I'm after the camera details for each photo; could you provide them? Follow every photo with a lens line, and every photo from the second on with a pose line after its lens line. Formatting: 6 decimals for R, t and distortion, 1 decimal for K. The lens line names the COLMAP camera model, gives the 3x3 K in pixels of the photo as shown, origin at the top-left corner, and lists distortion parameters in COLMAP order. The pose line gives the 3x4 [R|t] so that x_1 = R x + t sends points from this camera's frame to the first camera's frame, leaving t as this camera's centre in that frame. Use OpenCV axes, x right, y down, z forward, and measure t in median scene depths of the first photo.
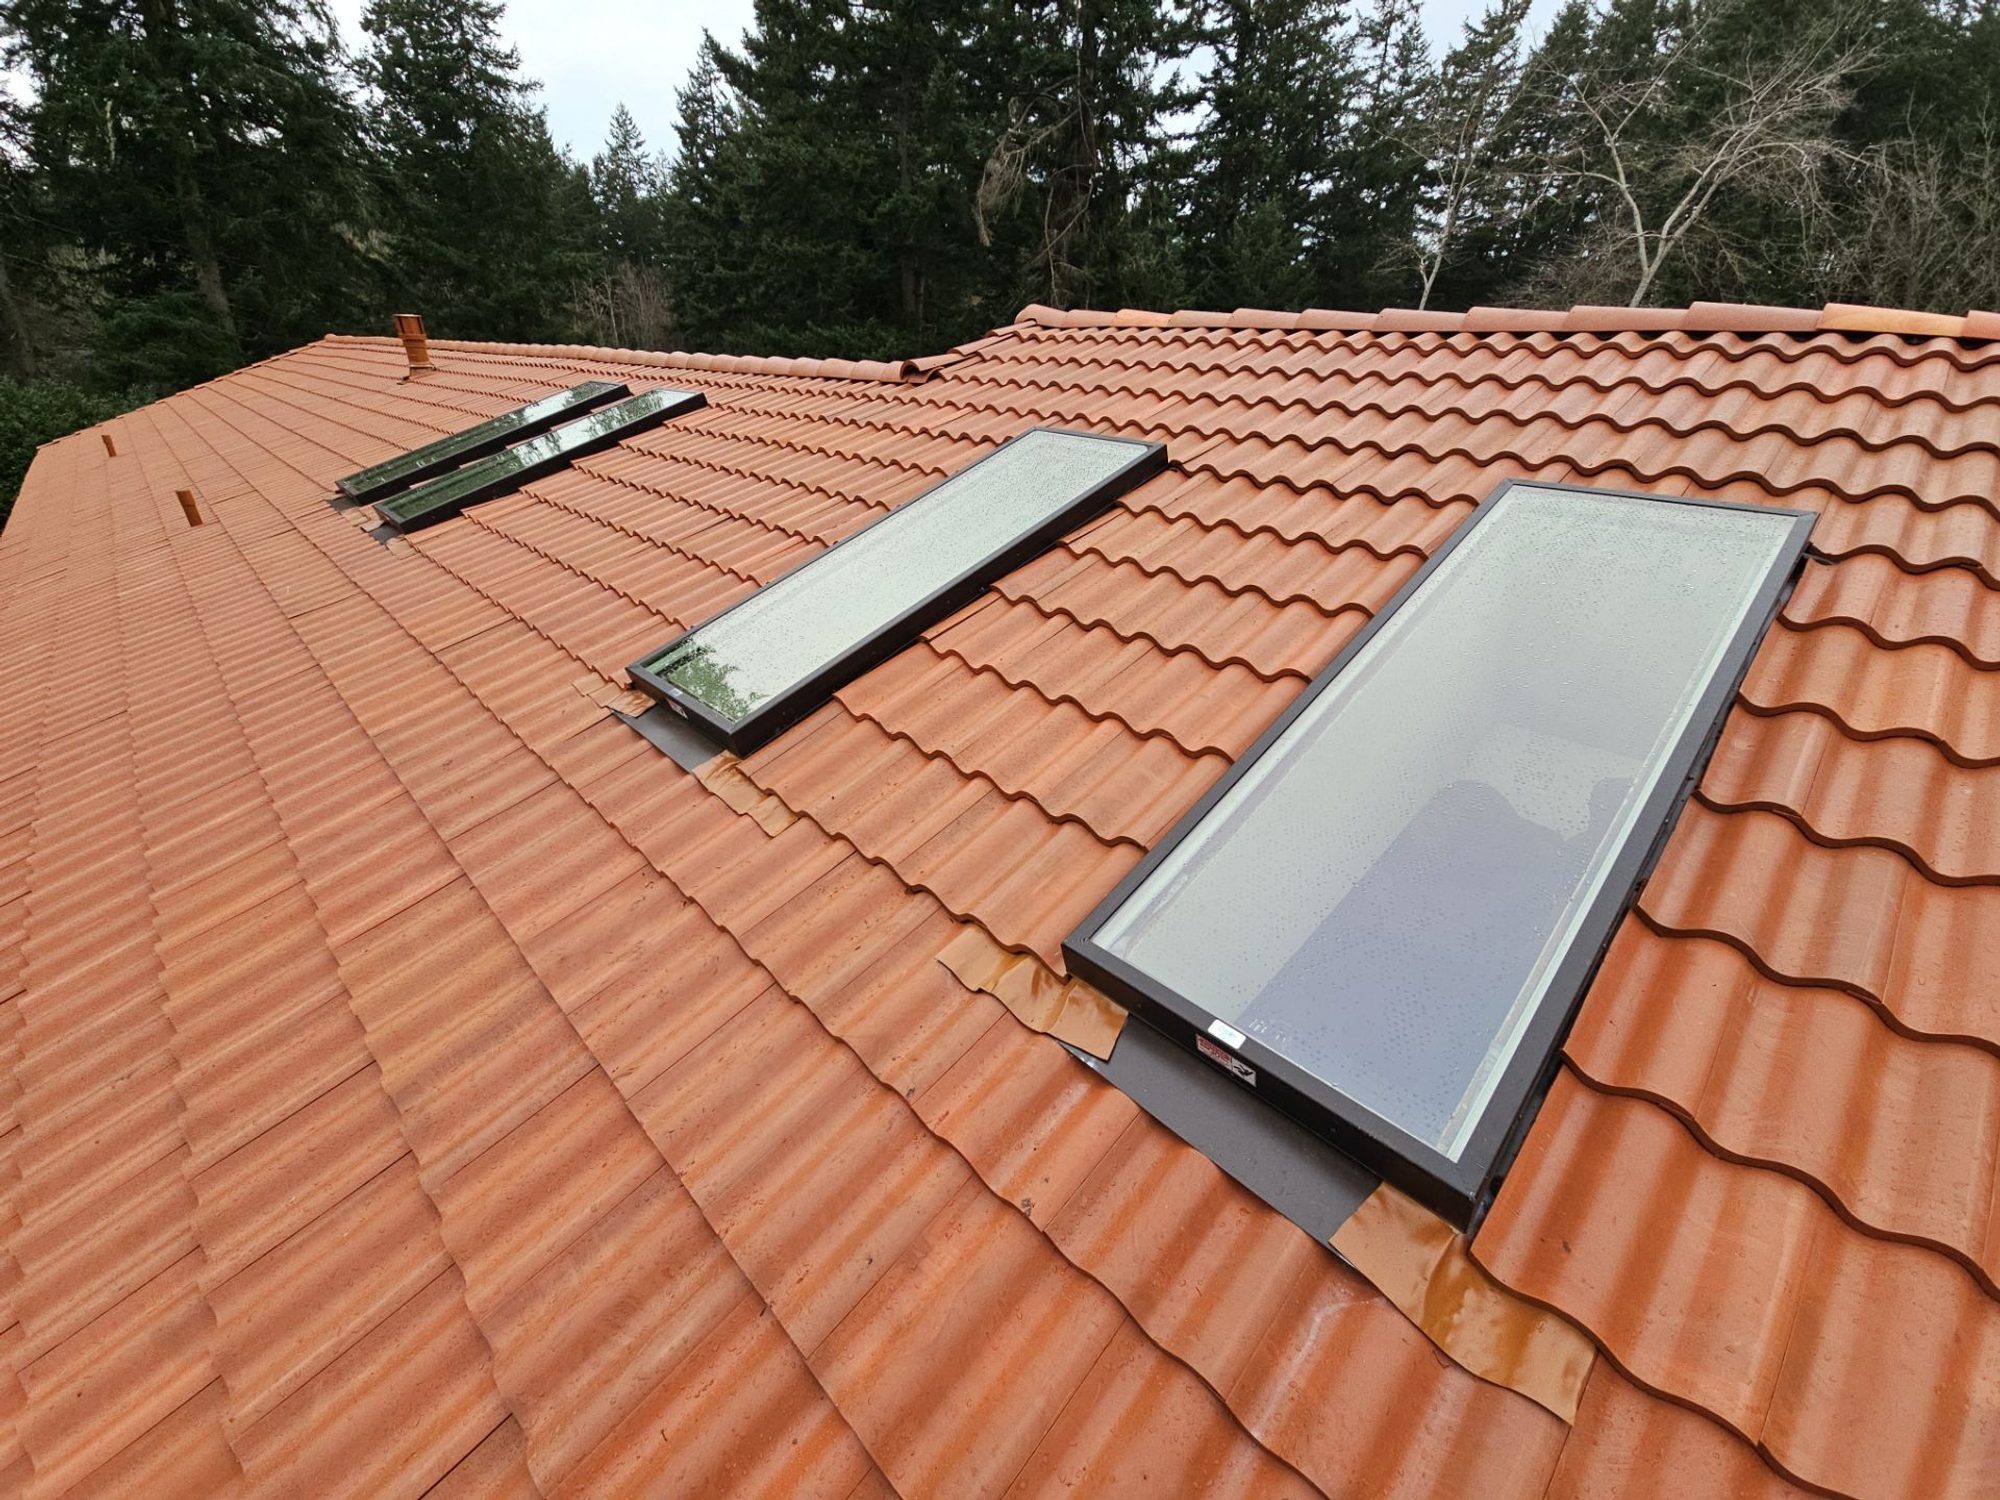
lens RADIAL K [[809.4, 0, 993.4], [0, 809.4, 756.3], [0, 0, 1]] dist [0.003276, -0.004132]
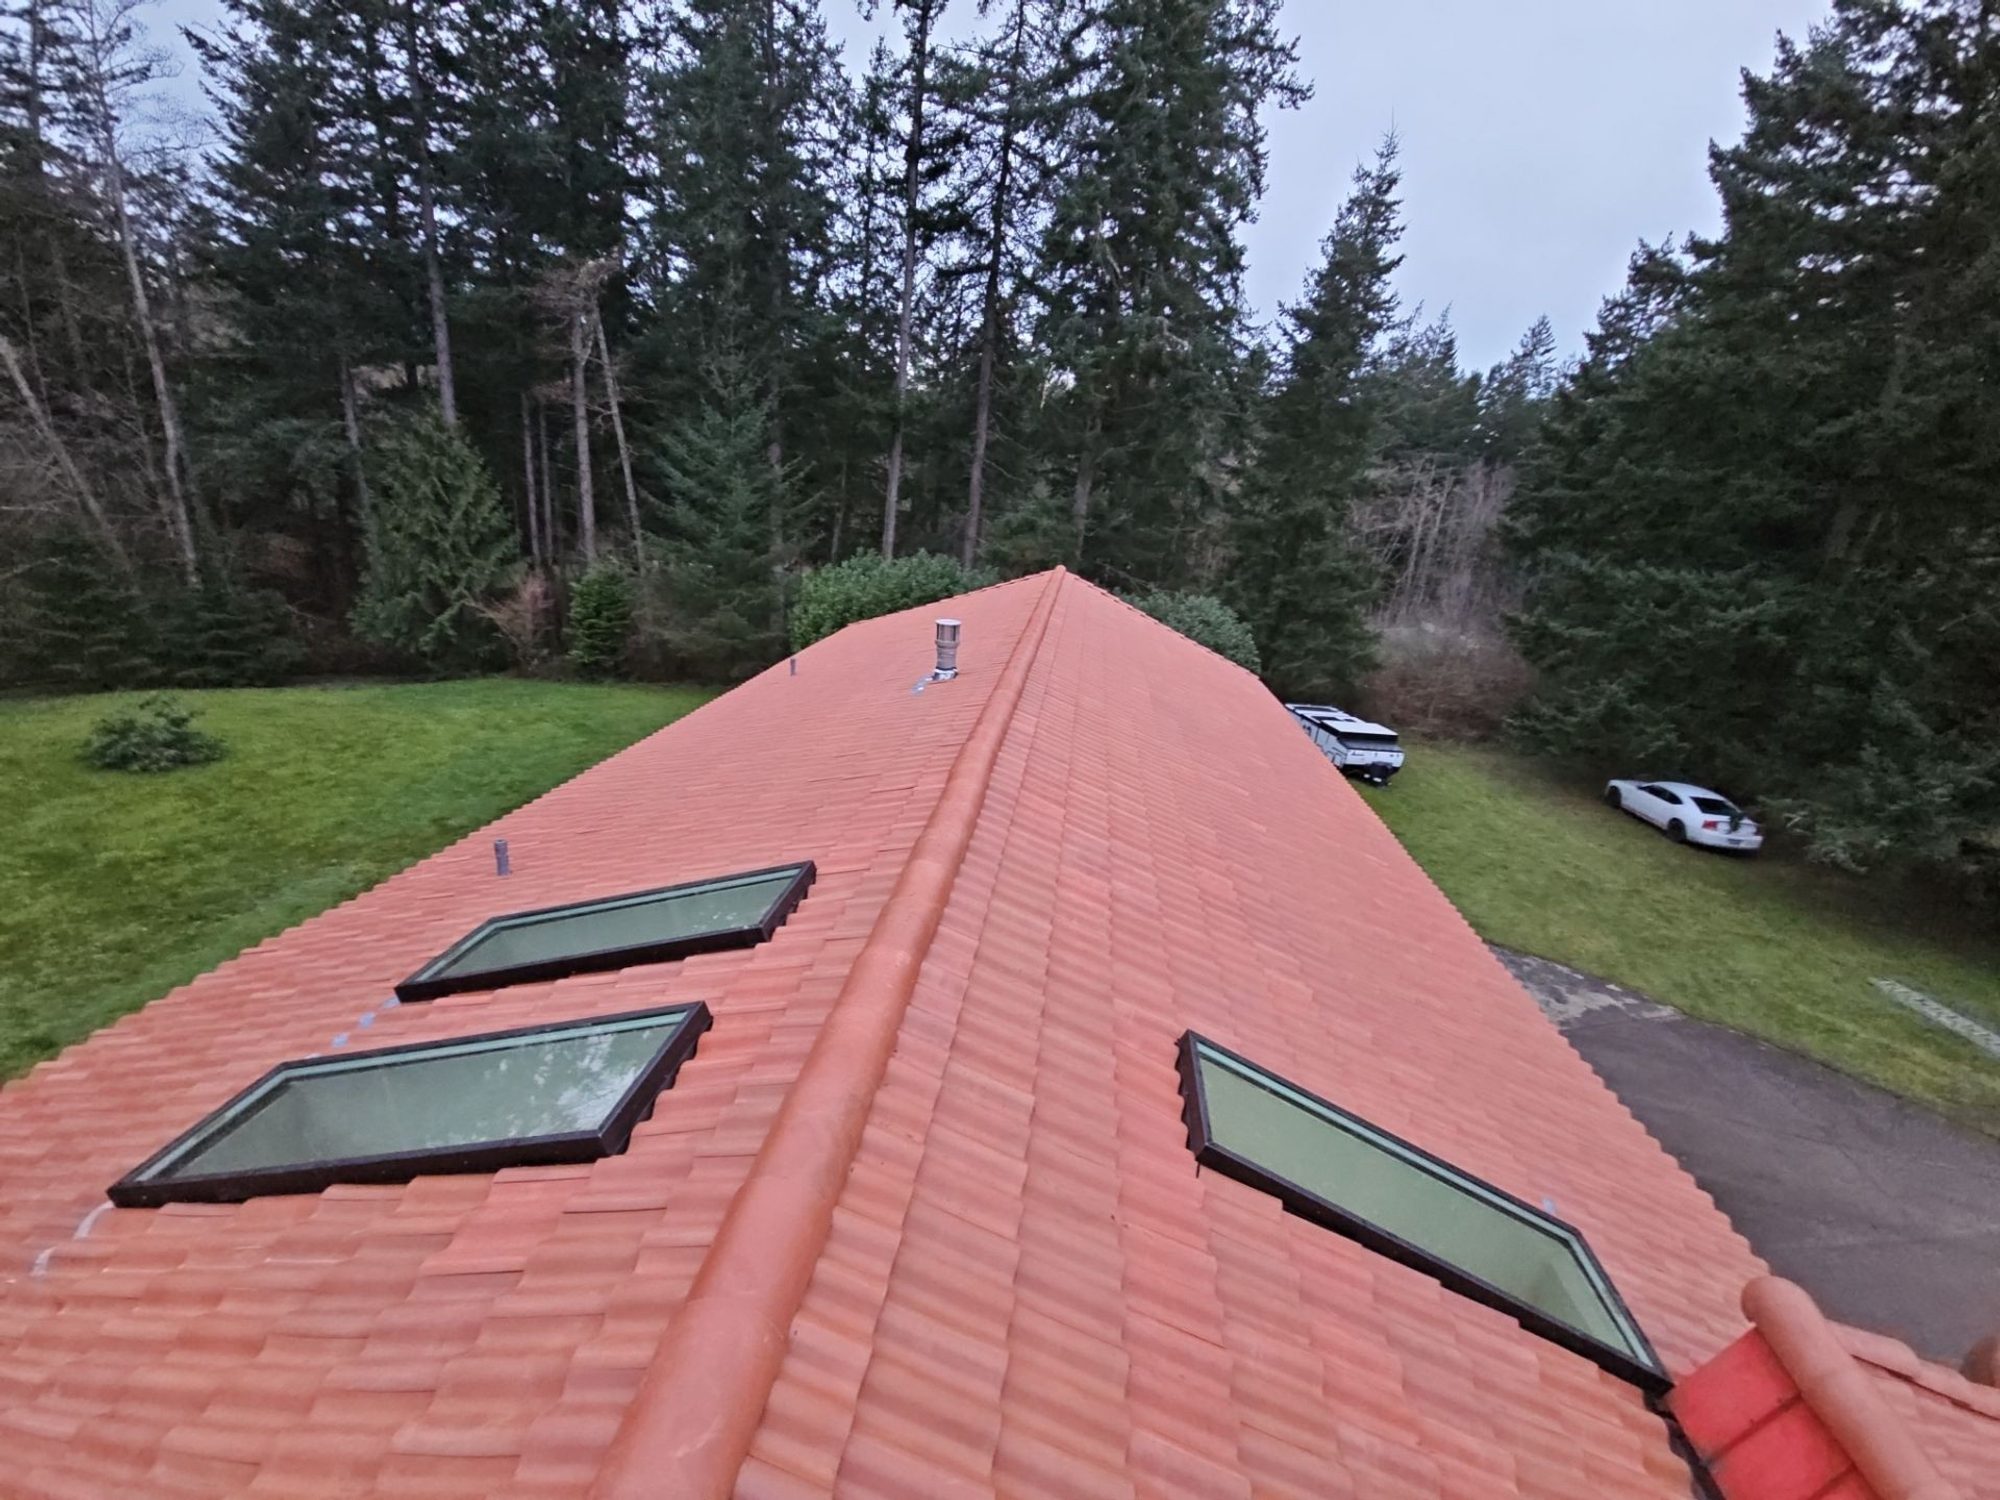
lens RADIAL K [[809.4, 0, 993.4], [0, 809.4, 756.3], [0, 0, 1]] dist [0.003276, -0.004132]
pose [[0.617840, 0.281683, -0.734118, 0.009335], [-0.412994, 0.910732, 0.001871, -0.099055], [0.669112, 0.302030, 0.679020, 0.102553]]
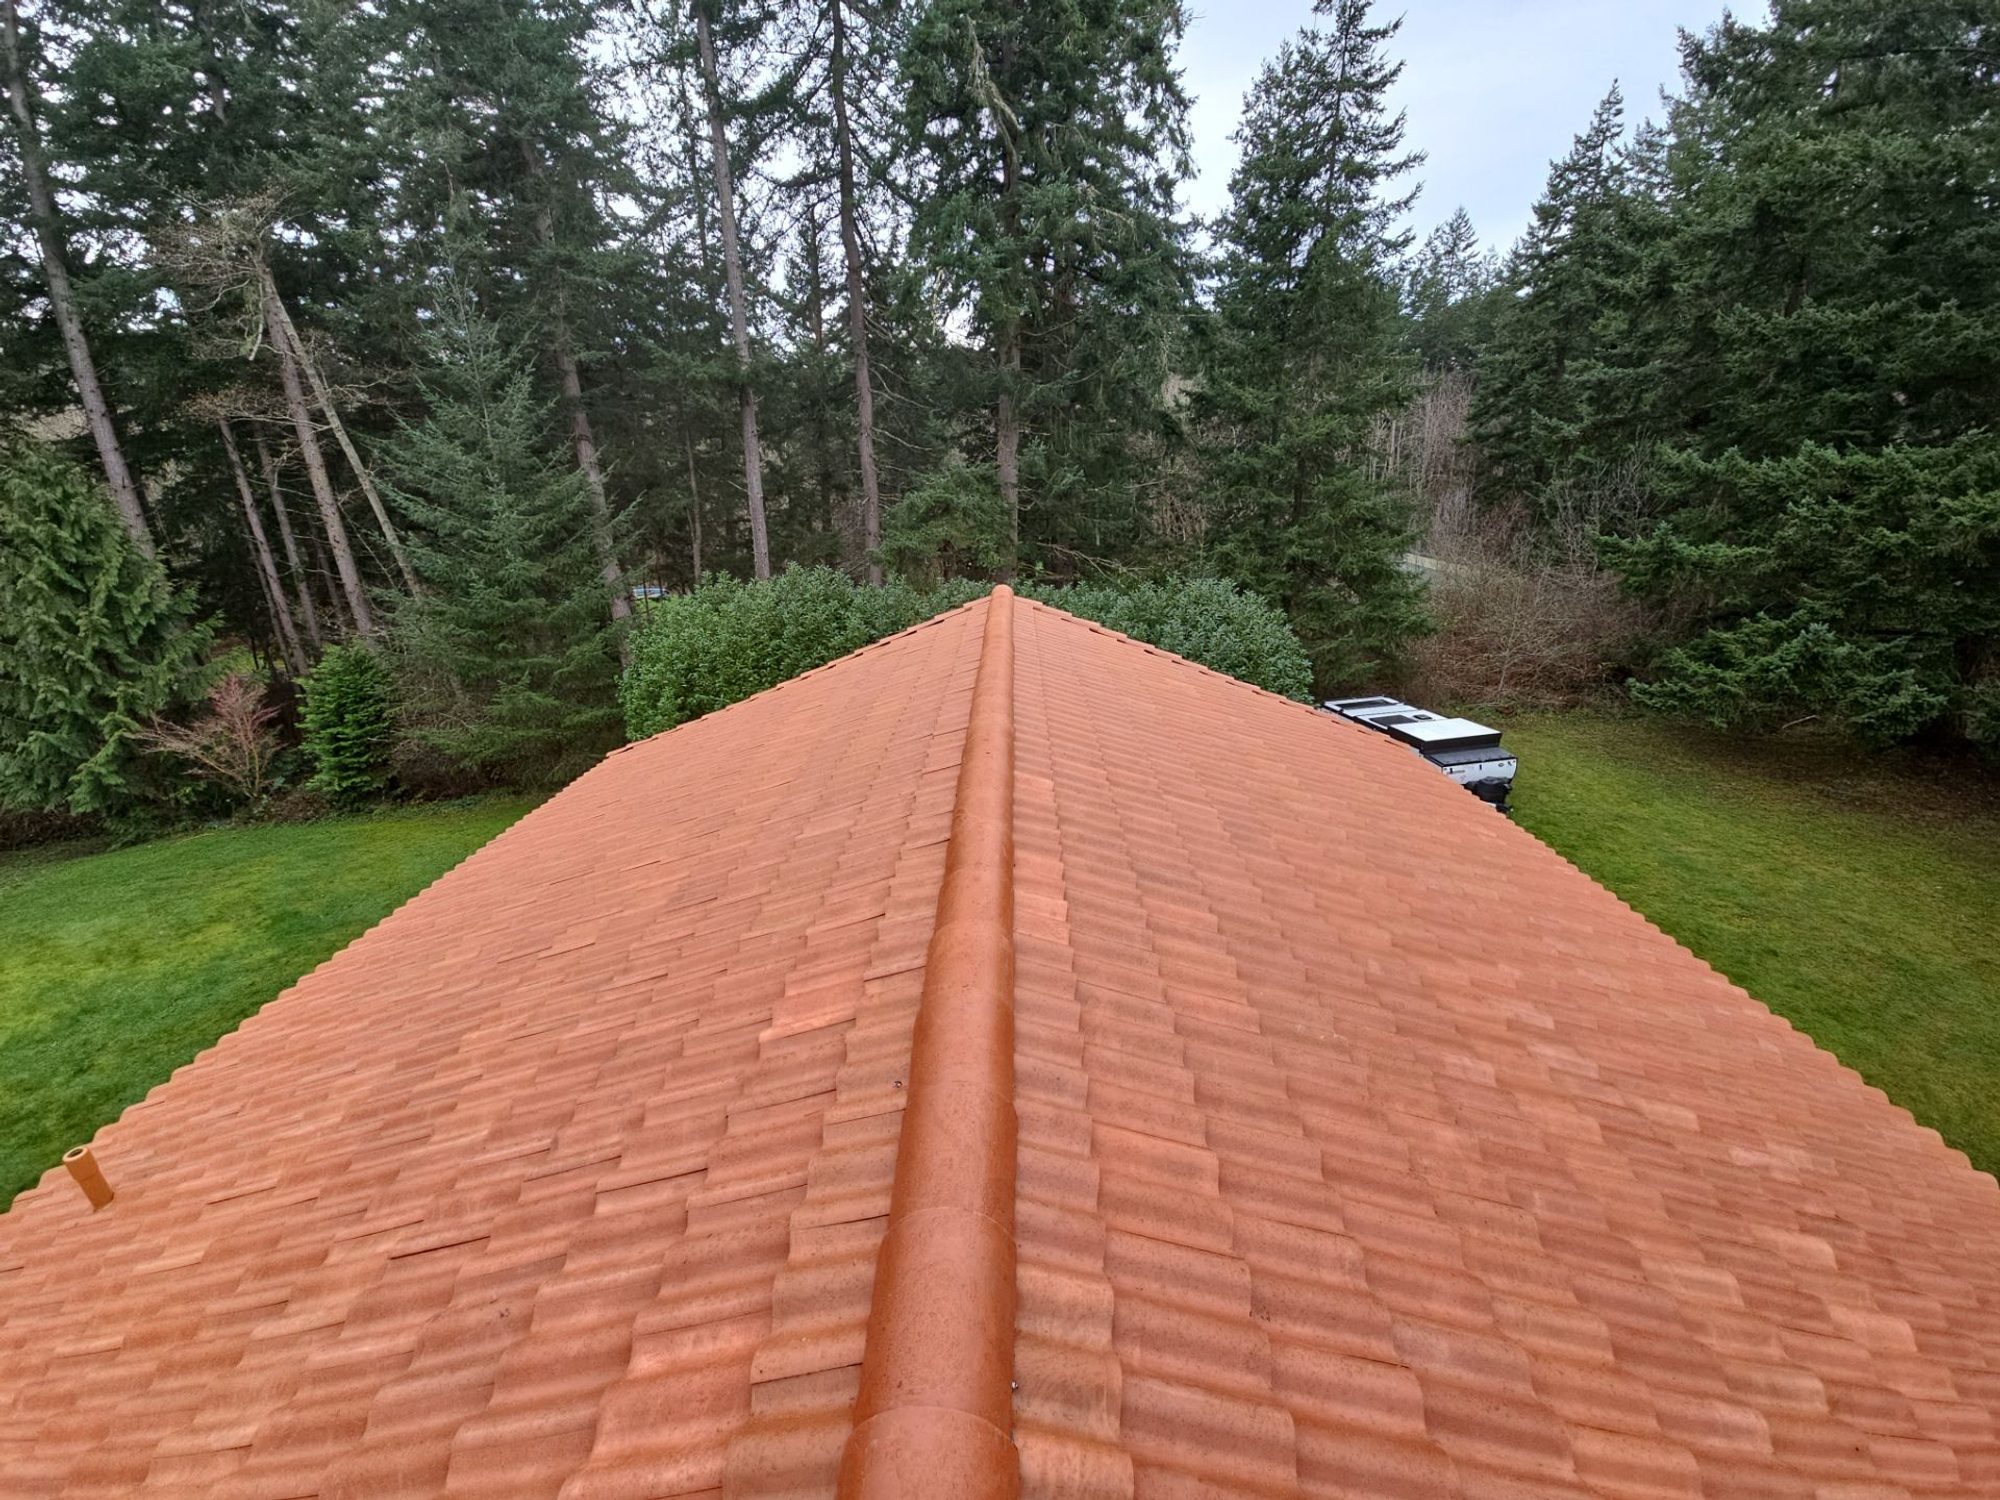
lens RADIAL K [[807.8, 0, 998.6], [0, 807.8, 745.9], [0, 0, 1]] dist [0.007375, -0.005007]
pose [[0.694253, 0.192232, -0.693585, -0.169385], [-0.271306, 0.962481, -0.004808, -0.167950], [0.666638, 0.191512, 0.720359, 0.252334]]
